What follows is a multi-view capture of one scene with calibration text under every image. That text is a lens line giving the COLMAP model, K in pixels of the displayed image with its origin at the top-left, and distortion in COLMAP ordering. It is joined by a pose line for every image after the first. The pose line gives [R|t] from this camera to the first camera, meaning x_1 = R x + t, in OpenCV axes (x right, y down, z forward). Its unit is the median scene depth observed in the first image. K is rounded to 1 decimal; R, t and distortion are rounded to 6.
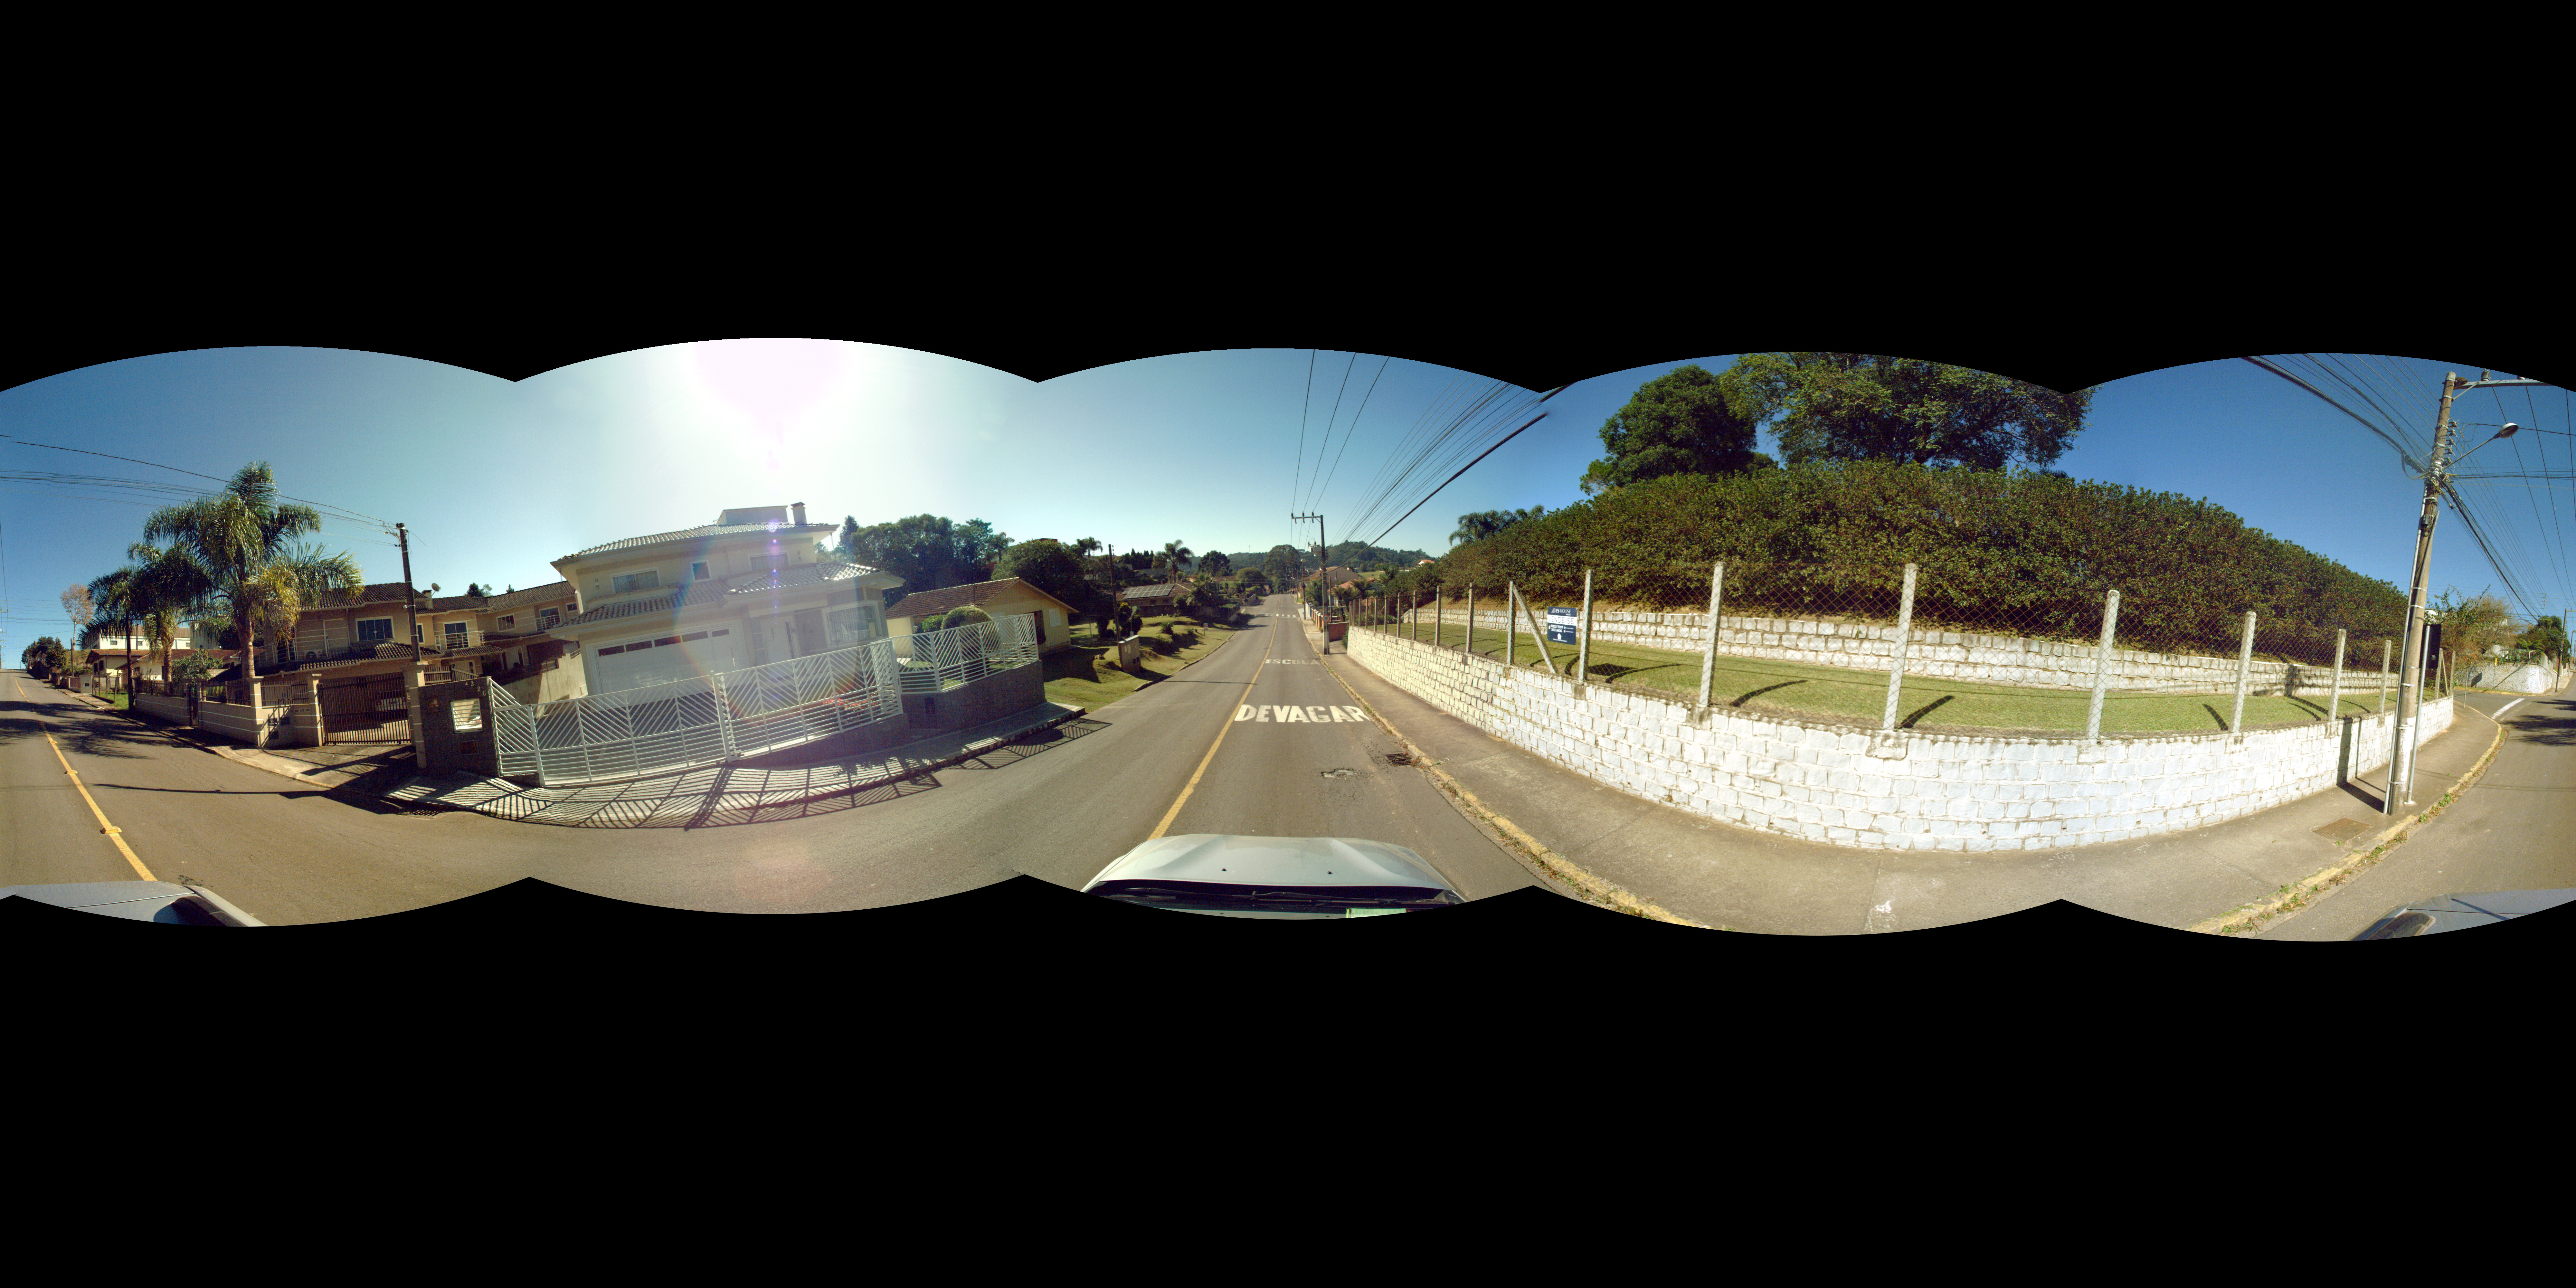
lens RADIAL K [[6428.1, 0, 1288.0], [0, 6428.1, 644.0], [0, 0, 1]] dist [0.047865, 0.240249]
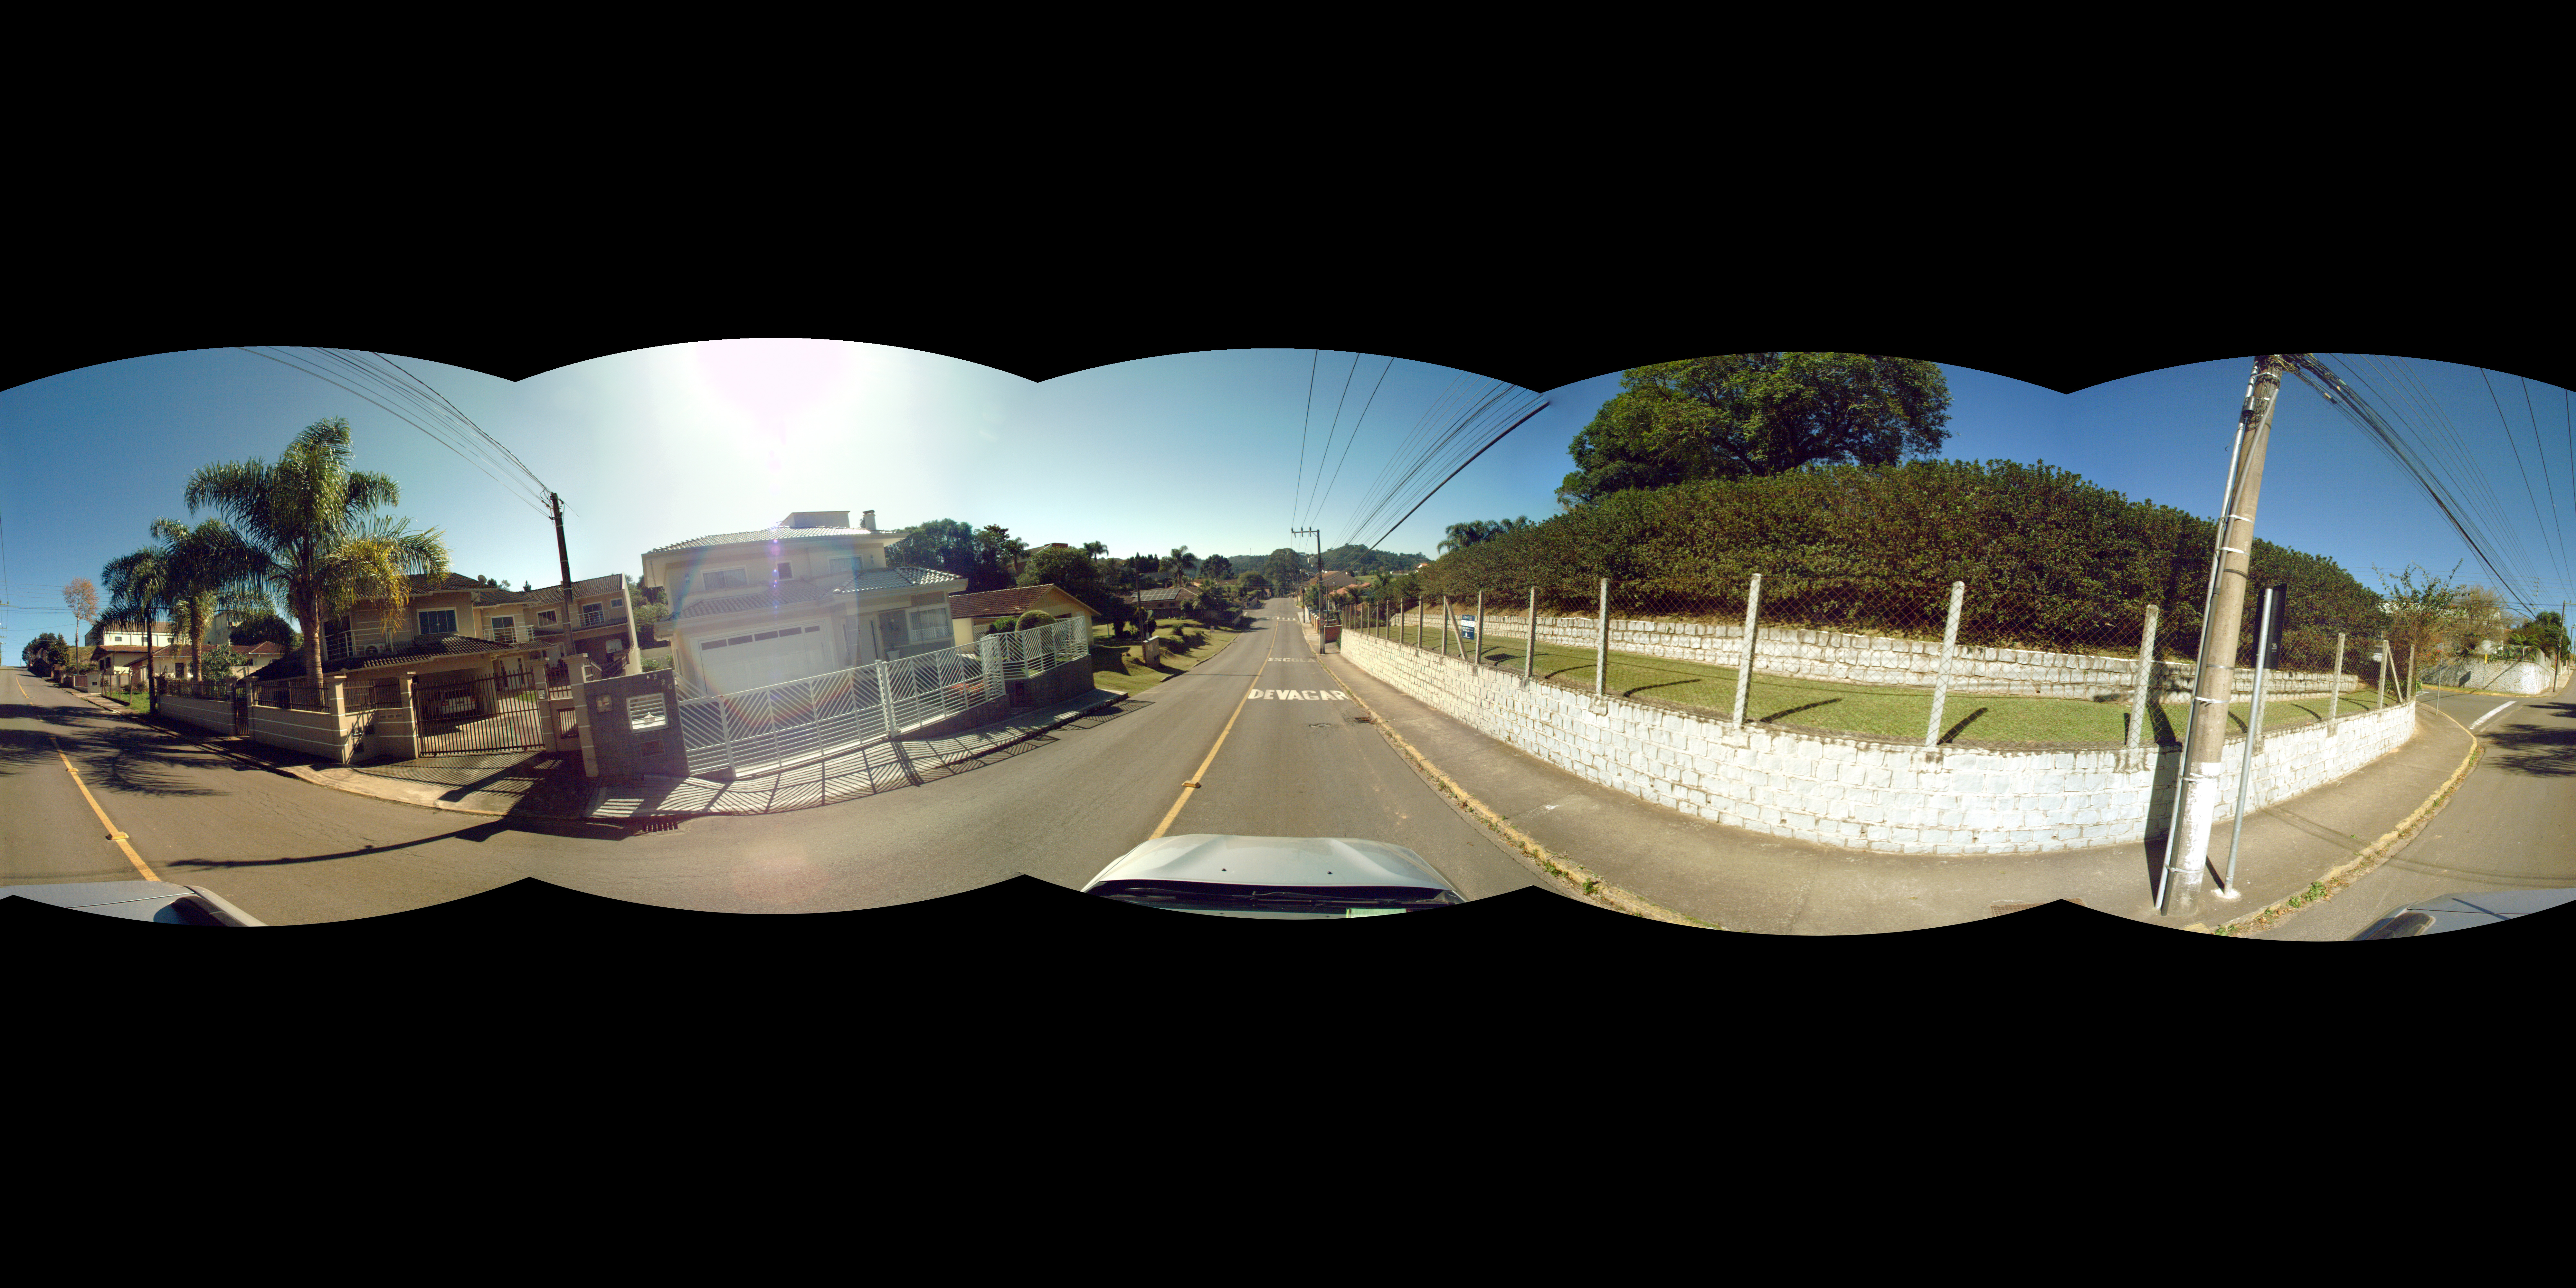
lens RADIAL K [[9119.2, 0, 1288.0], [0, 9119.2, 644.0], [0, 0, 1]] dist [0.522807, -0.311454]
pose [[0.999996, 0.002673, -0.000074, 0.000109], [-0.002673, 0.999996, -0.000990, 0.001254], [0.000072, 0.000991, 1.000000, -0.487430]]
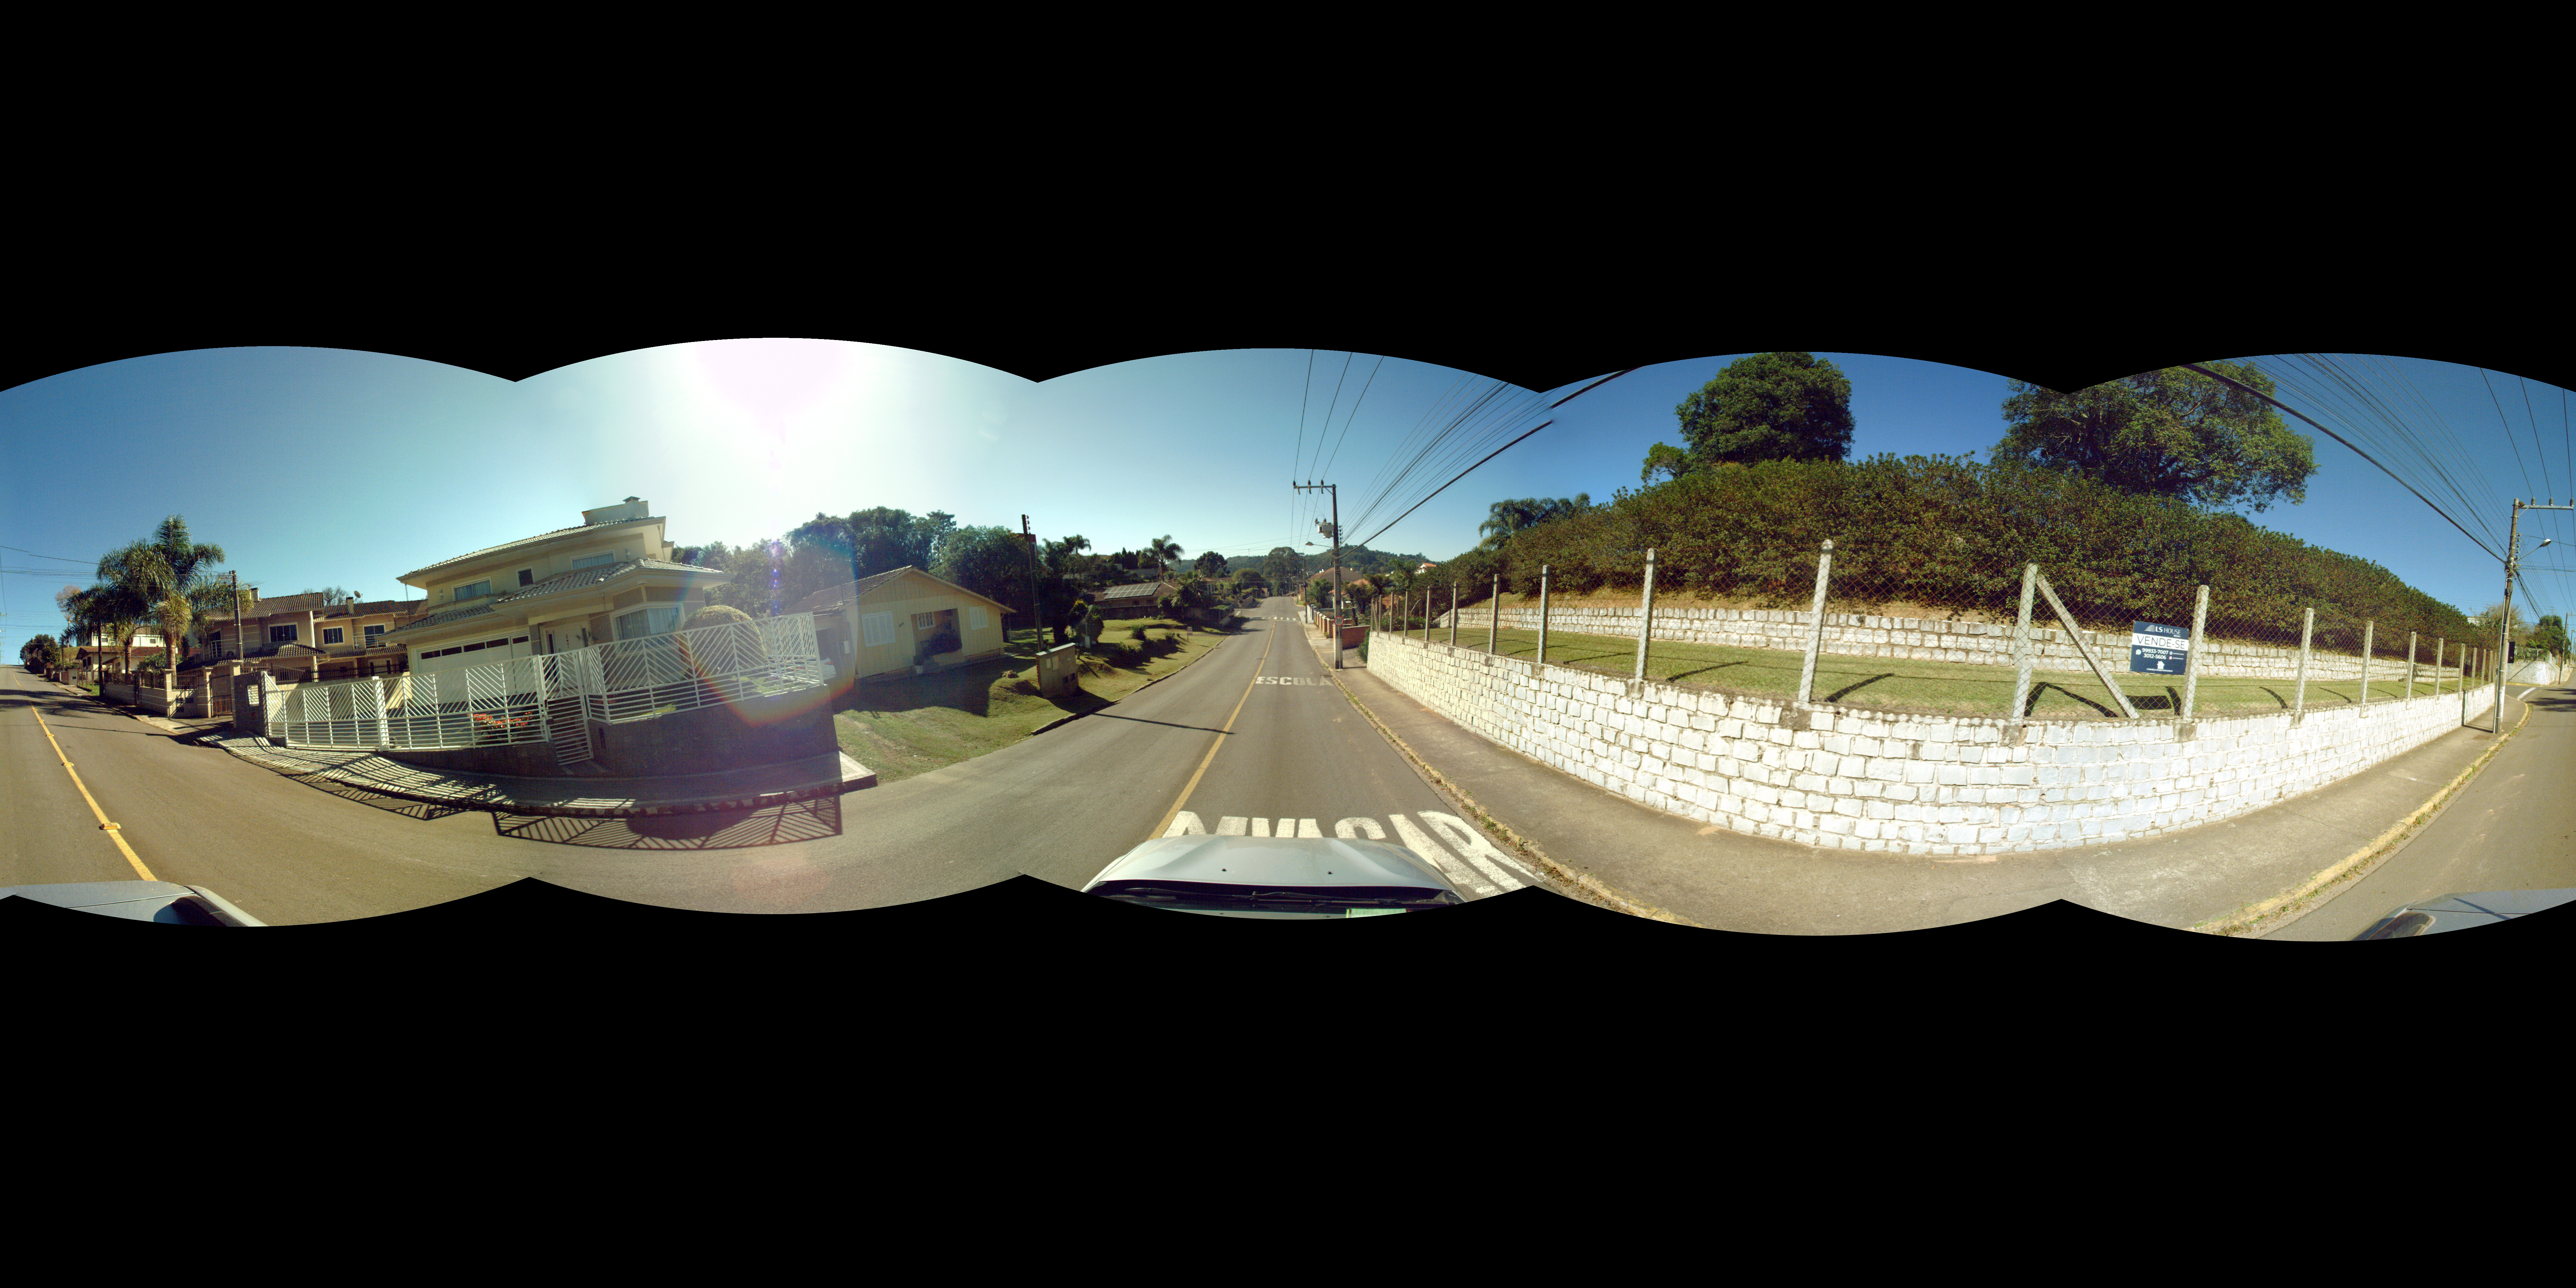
lens RADIAL K [[4030.9, 0, 1288.0], [0, 4030.9, 644.0], [0, 0, 1]] dist [0.023449, 0.012211]
pose [[0.999985, 0.005436, 0.000414, -0.000153], [-0.005436, 0.999985, 0.000508, -0.001183], [-0.000411, -0.000511, 1.000000, 0.429752]]
